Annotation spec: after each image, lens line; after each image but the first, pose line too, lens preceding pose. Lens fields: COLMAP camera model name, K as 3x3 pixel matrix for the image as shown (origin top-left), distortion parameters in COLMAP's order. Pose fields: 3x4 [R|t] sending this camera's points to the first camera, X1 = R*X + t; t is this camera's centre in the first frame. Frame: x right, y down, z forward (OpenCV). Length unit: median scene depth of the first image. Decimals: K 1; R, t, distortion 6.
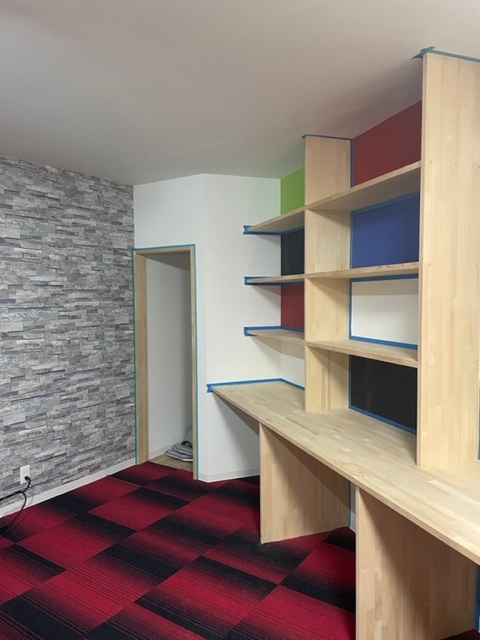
lens RADIAL K [[489.8, 0, 245.8], [0, 489.8, 321.4], [0, 0, 1]] dist [0.074971, -0.088175]
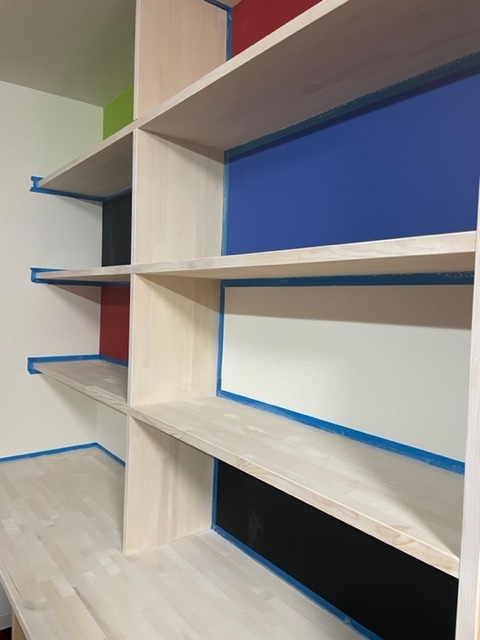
lens RADIAL K [[489.8, 0, 243.7], [0, 489.8, 317.5], [0, 0, 1]] dist [0.074971, -0.088175]
pose [[0.956123, 0.028002, 0.291625, 0.068022], [-0.024249, 0.999570, -0.016476, -0.031707], [-0.291961, 0.008682, 0.956391, 0.400292]]
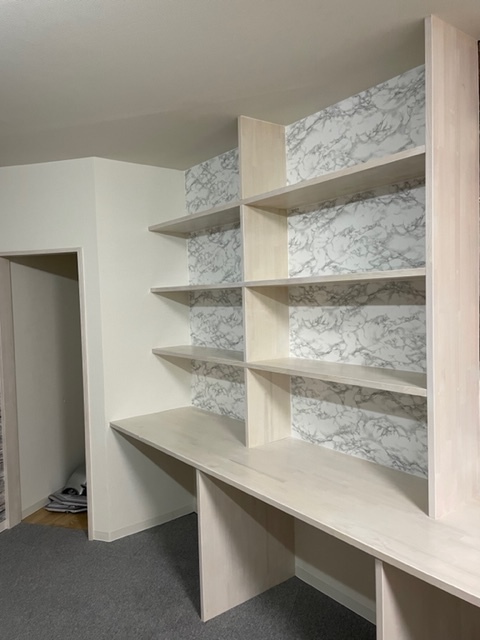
lens RADIAL K [[489.8, 0, 239.6], [0, 489.8, 318.9], [0, 0, 1]] dist [0.074971, -0.088175]
pose [[0.956030, -0.033550, 0.291342, -0.099607], [0.037571, 0.999260, -0.008216, -0.021648], [-0.290851, 0.018800, 0.956584, 0.163285]]
